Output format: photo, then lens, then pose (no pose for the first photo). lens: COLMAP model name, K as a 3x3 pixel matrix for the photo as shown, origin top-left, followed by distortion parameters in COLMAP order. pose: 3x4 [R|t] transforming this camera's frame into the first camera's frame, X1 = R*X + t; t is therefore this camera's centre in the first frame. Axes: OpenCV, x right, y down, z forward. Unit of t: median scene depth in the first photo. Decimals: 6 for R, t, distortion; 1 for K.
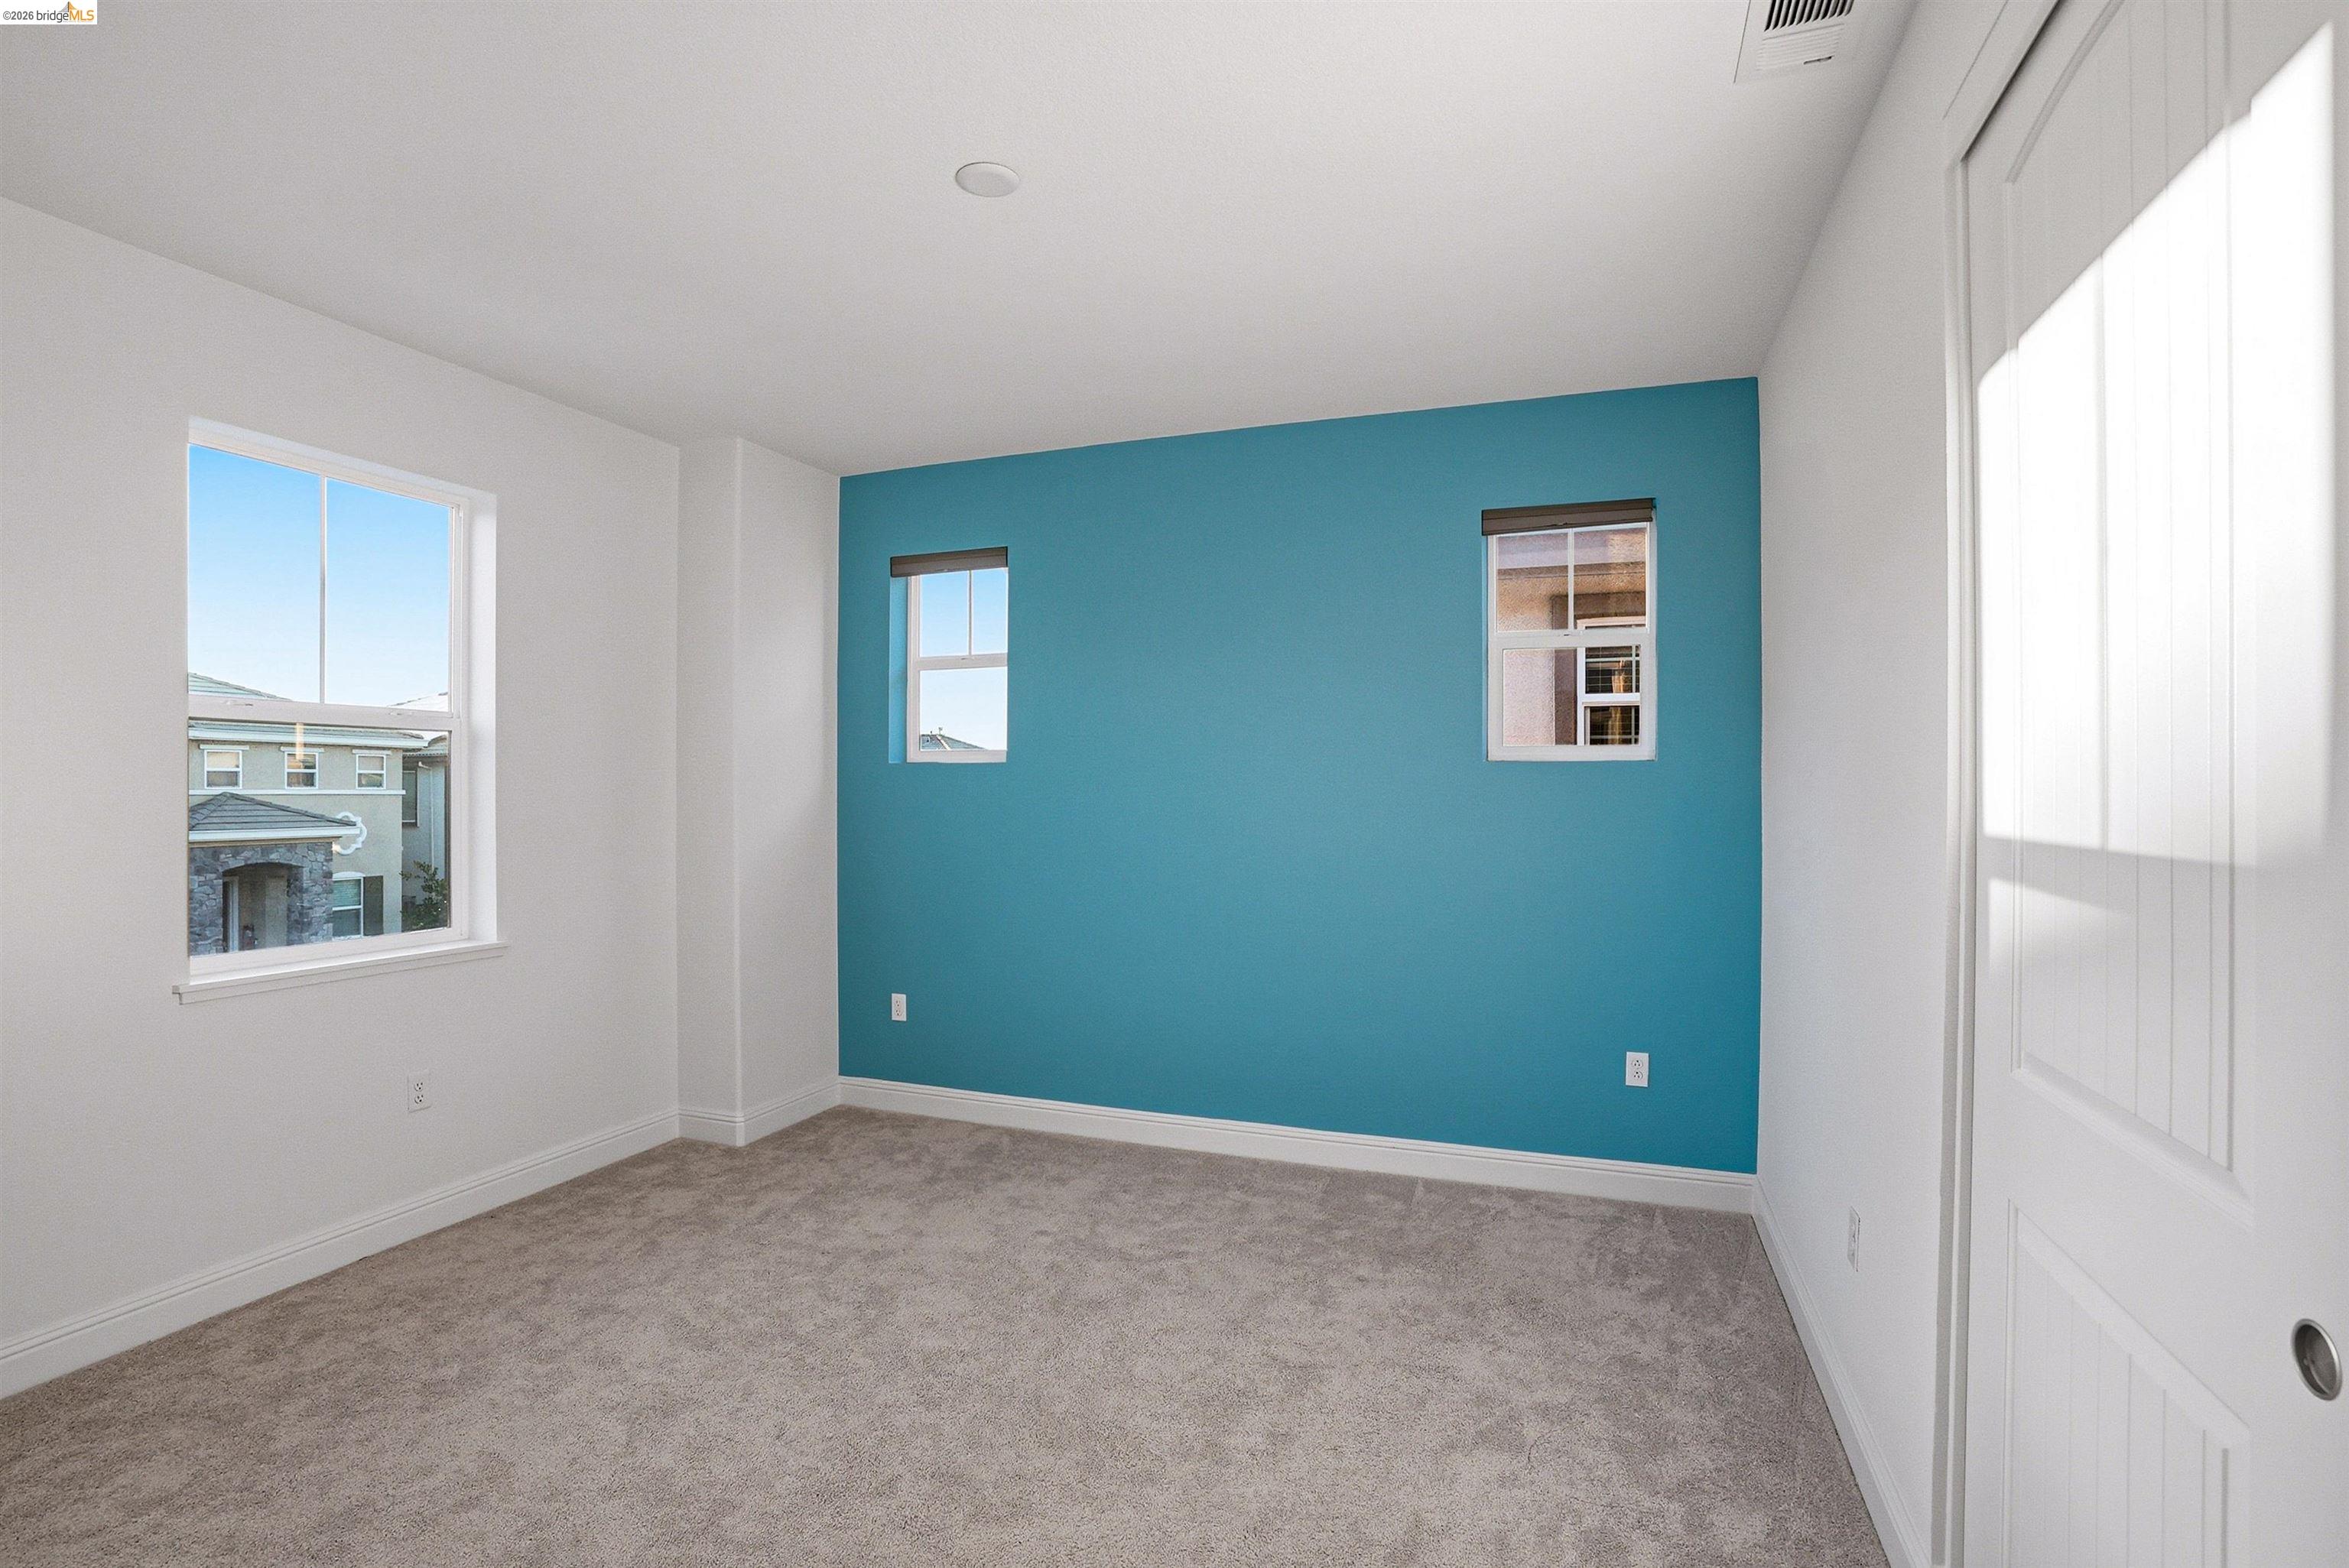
lens RADIAL K [[1134.6, 0, 1174.5], [0, 1134.6, 784.0], [0, 0, 1]] dist [-0.043965, 0.025380]
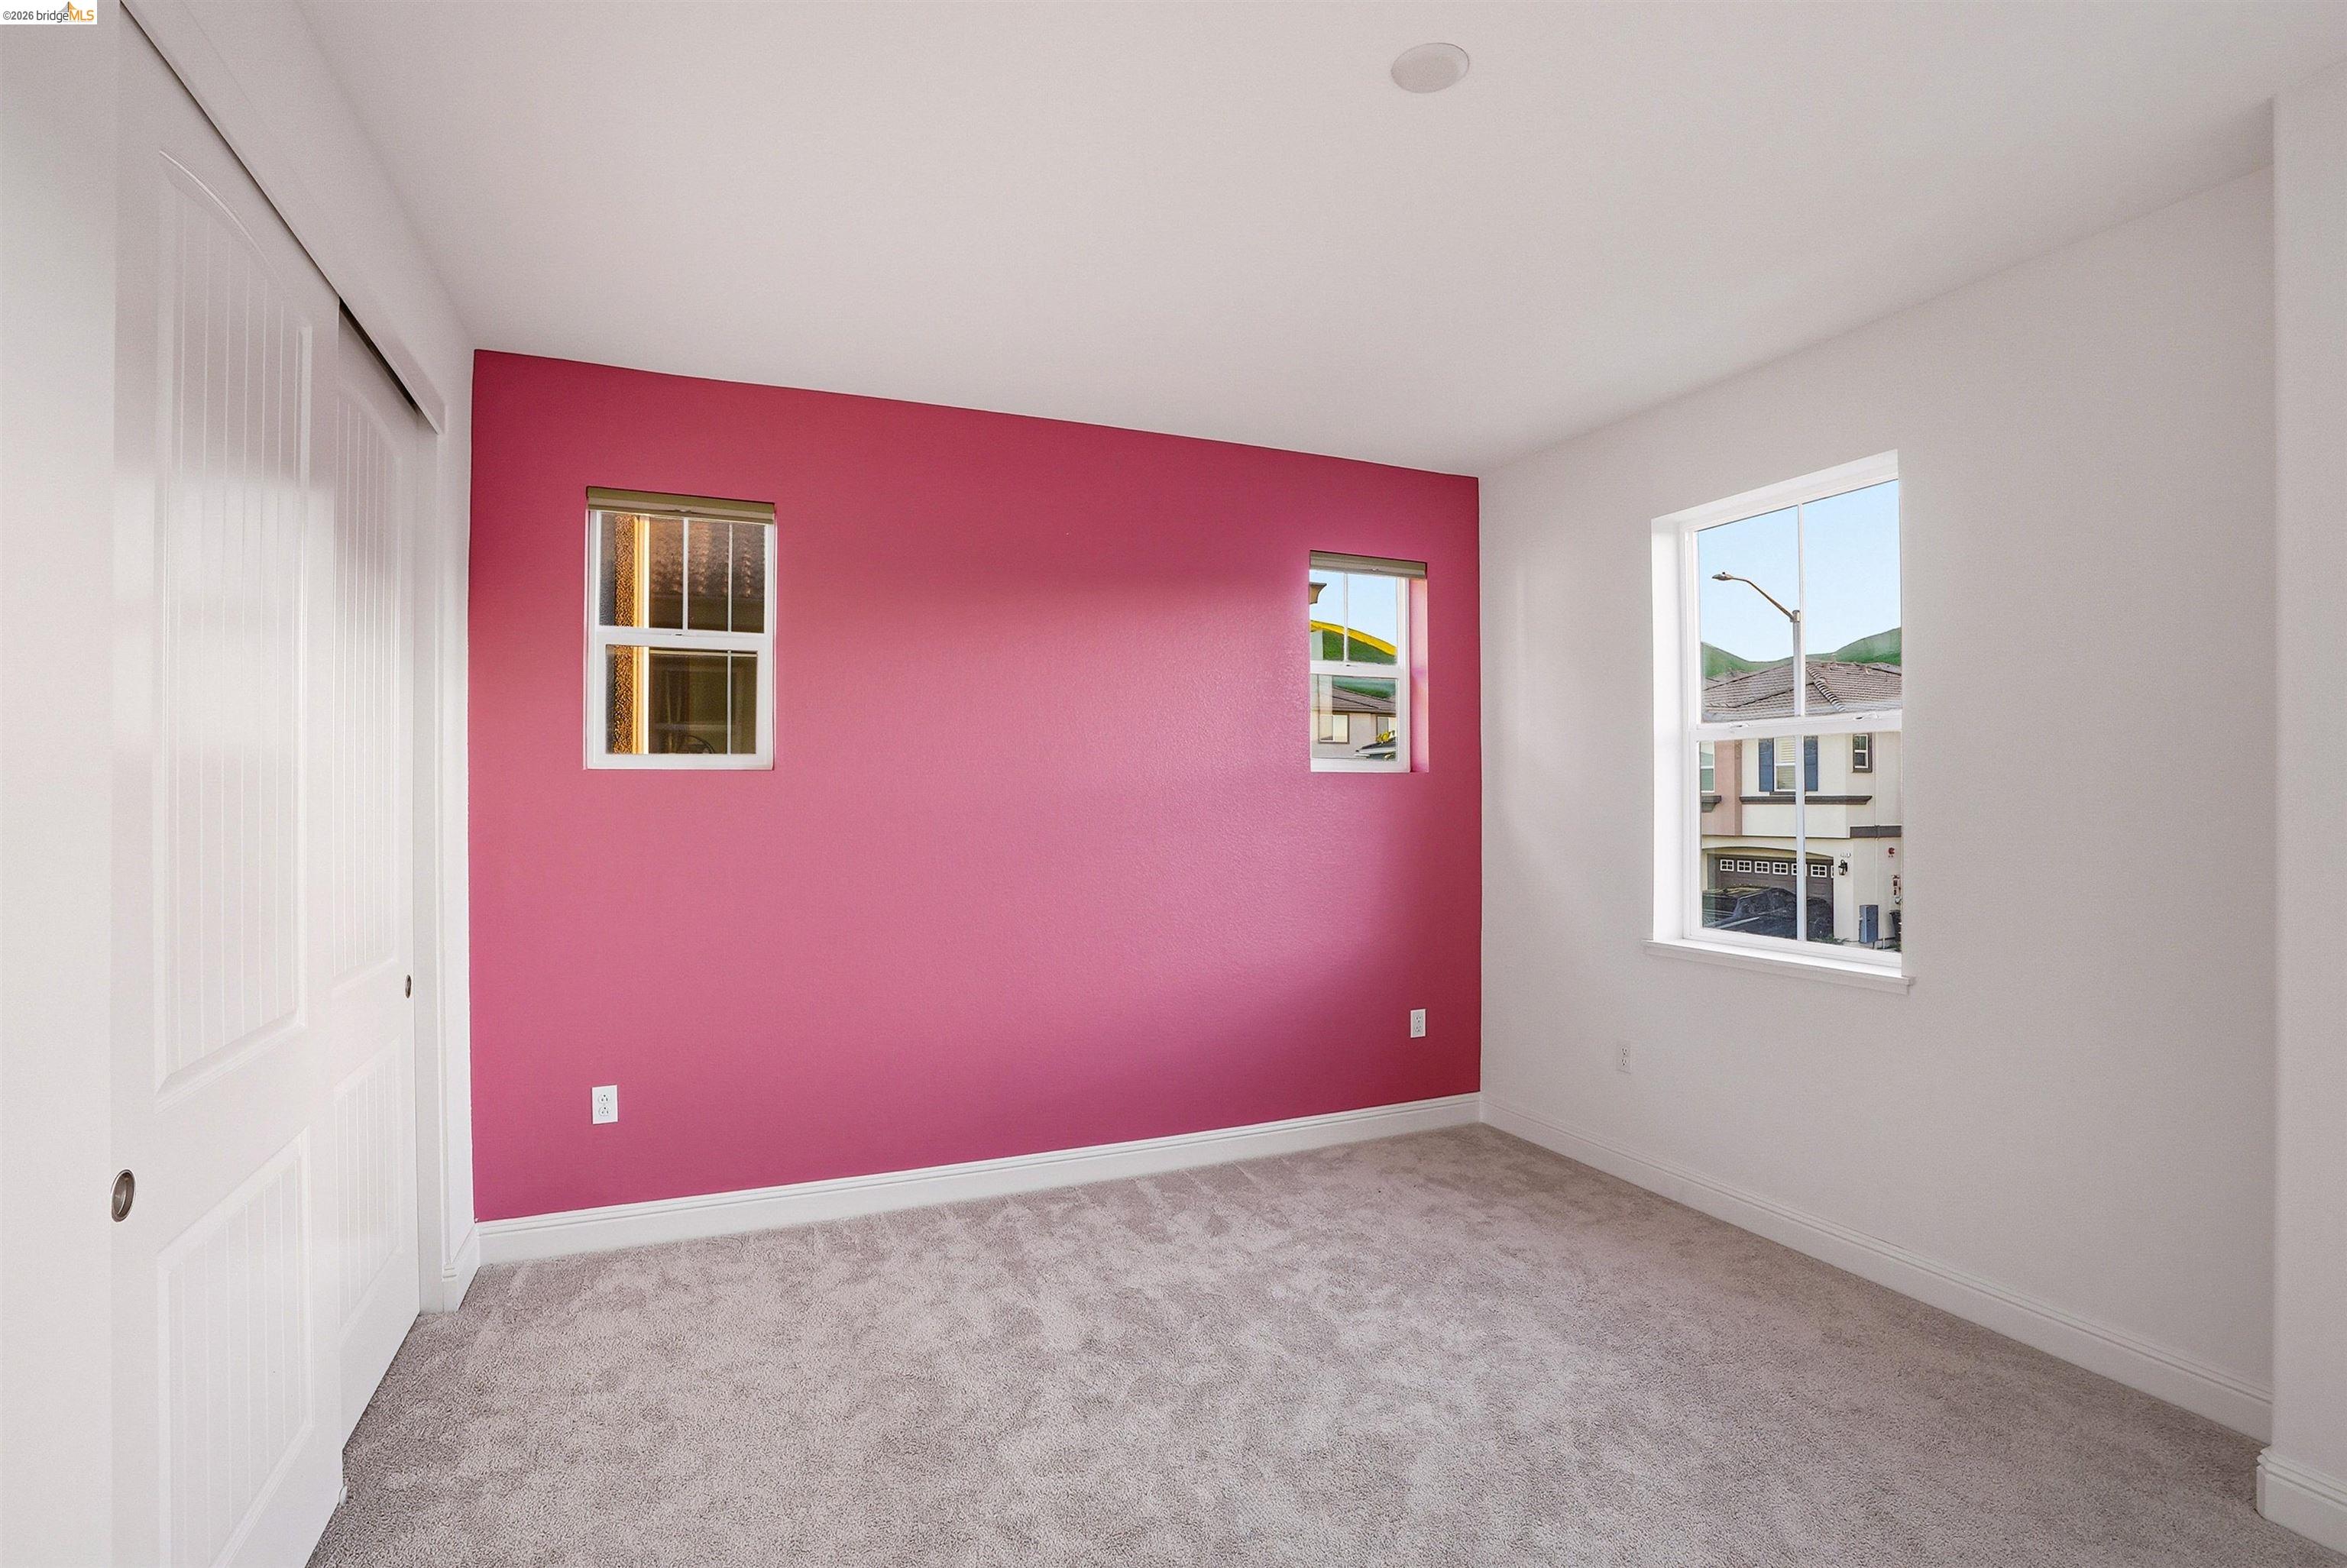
lens RADIAL K [[1216.3, 0, 1123.0], [0, 1216.3, 789.7], [0, 0, 1]] dist [-0.014199, 0.000787]
pose [[0.701065, -0.001331, 0.713096, -0.764630], [0.004594, 0.999986, -0.002650, -0.000996], [-0.713082, 0.005134, 0.701061, 0.294035]]
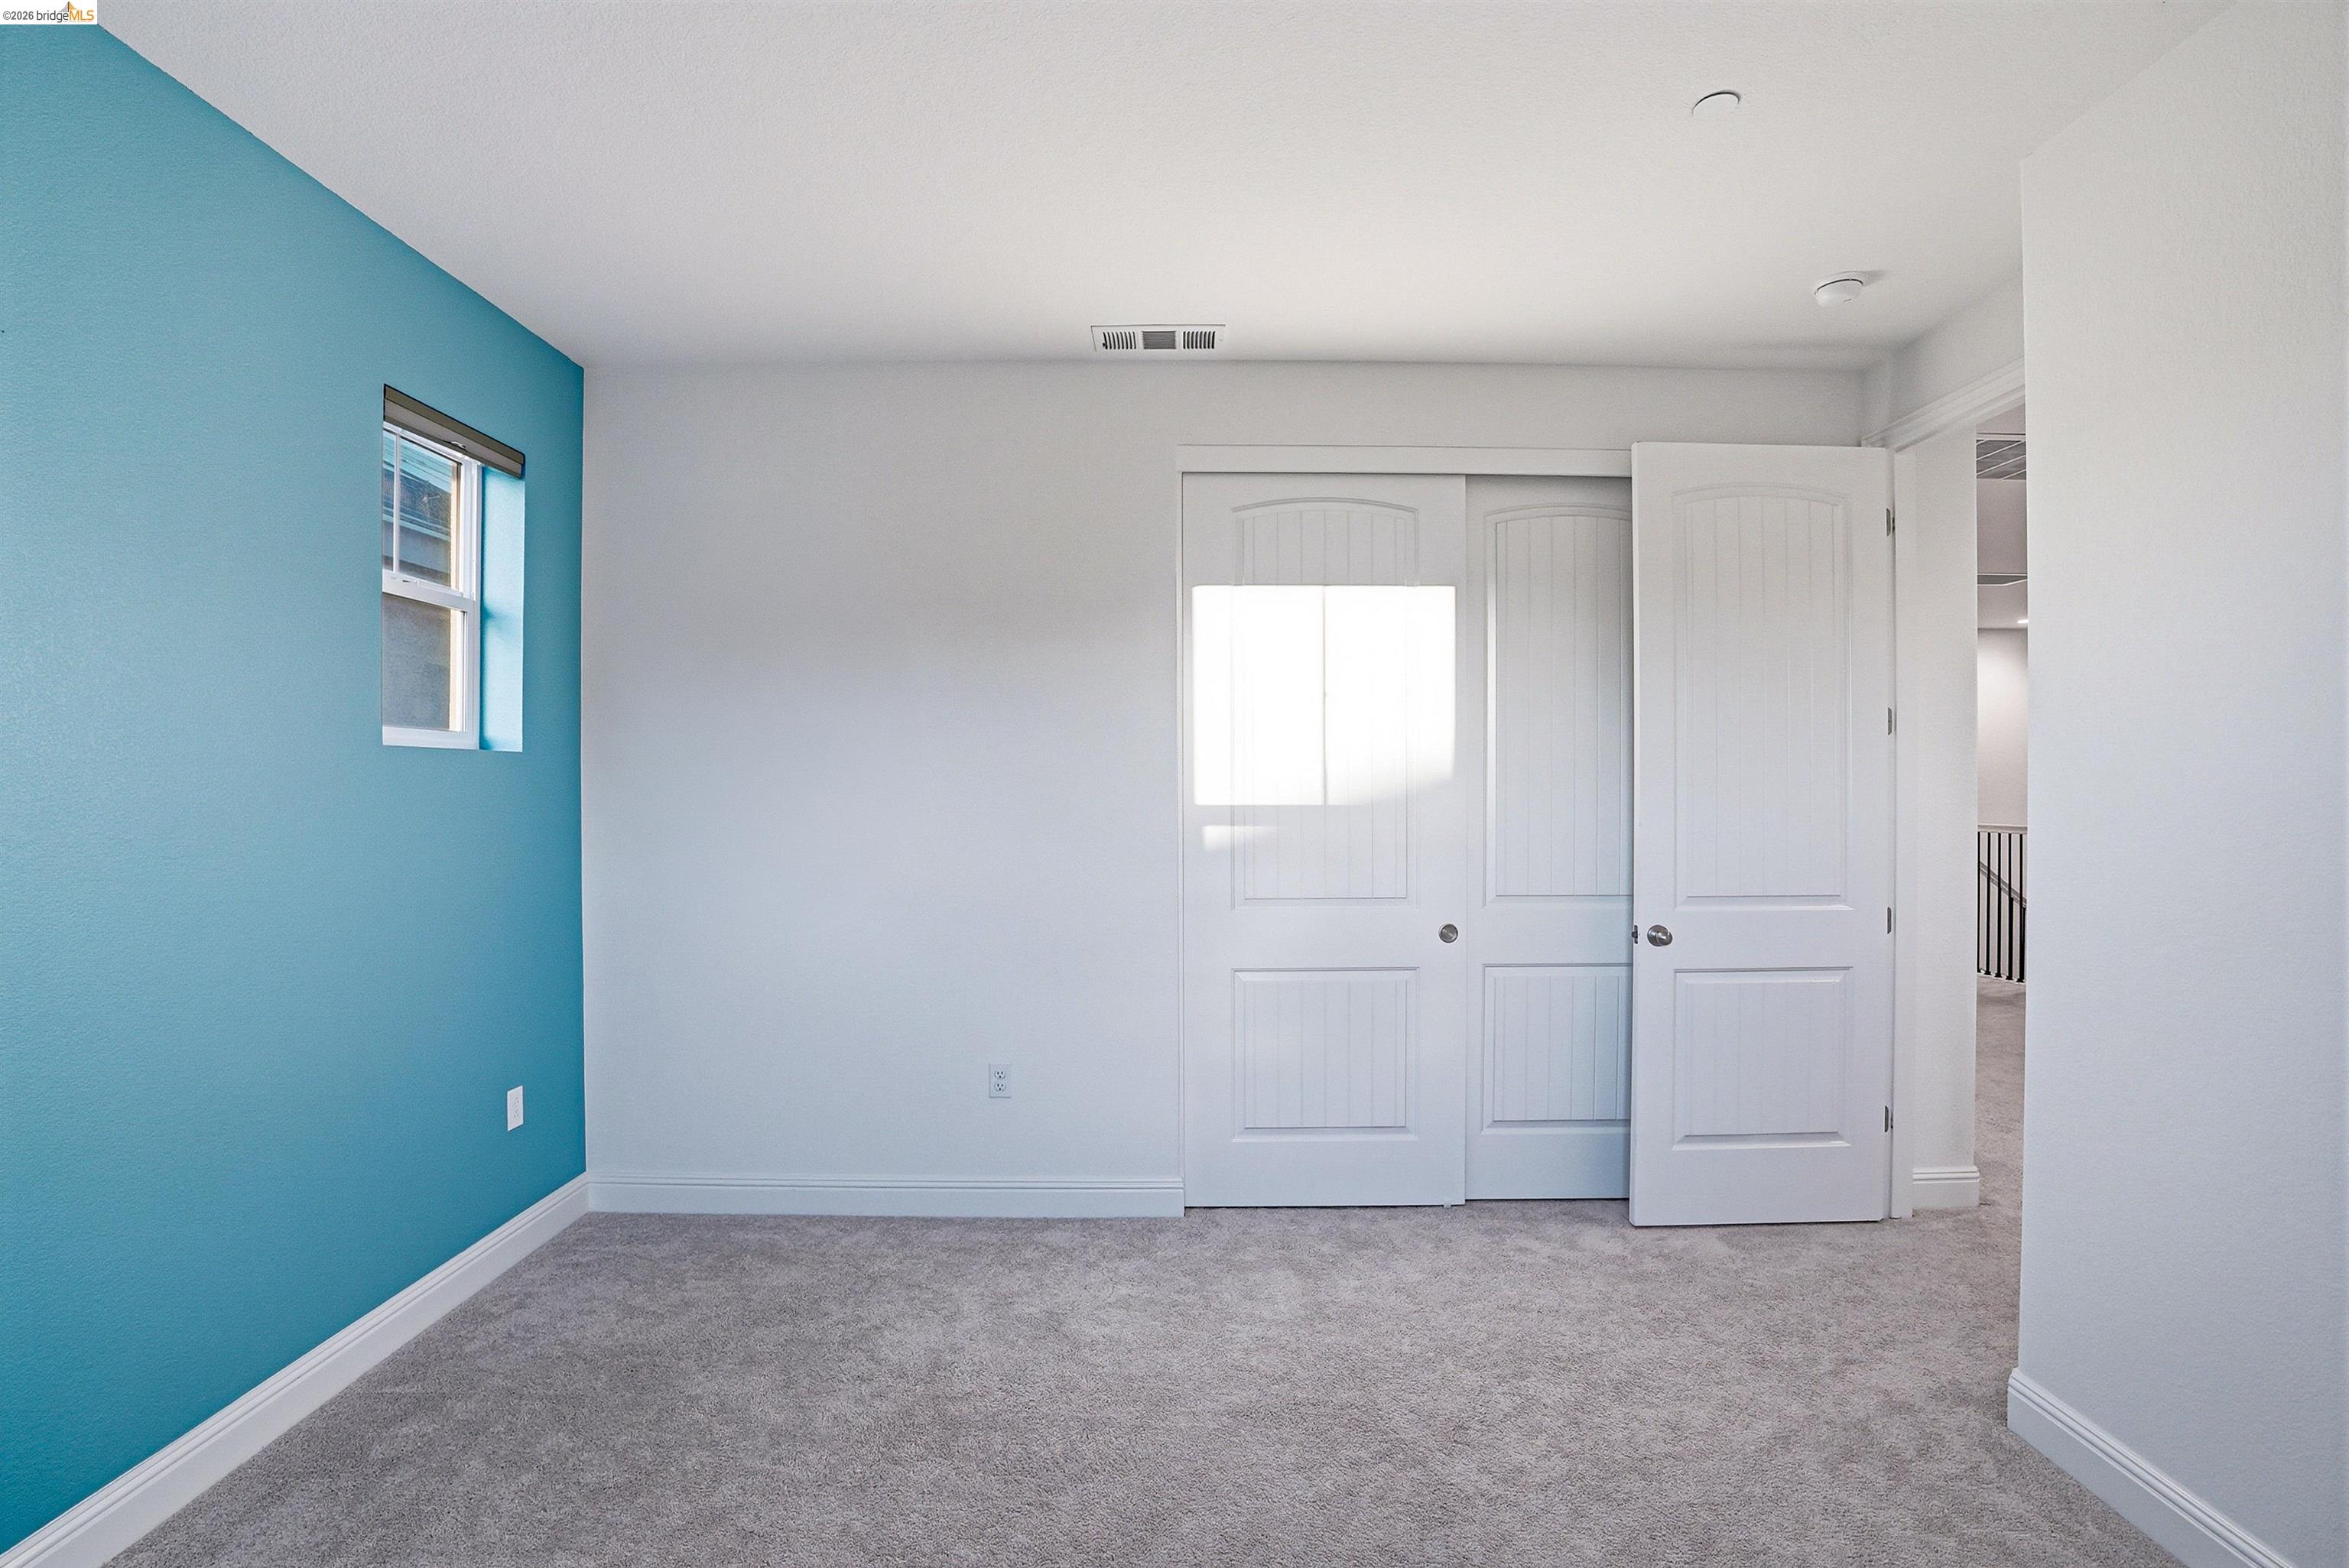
lens RADIAL K [[1134.6, 0, 1174.5], [0, 1134.6, 784.0], [0, 0, 1]] dist [-0.043965, 0.025380]
pose [[-0.357478, 0.000003, 0.933922, -0.583340], [-0.002408, 0.999997, -0.000925, 0.003713], [-0.933919, -0.002579, -0.357476, 0.850862]]
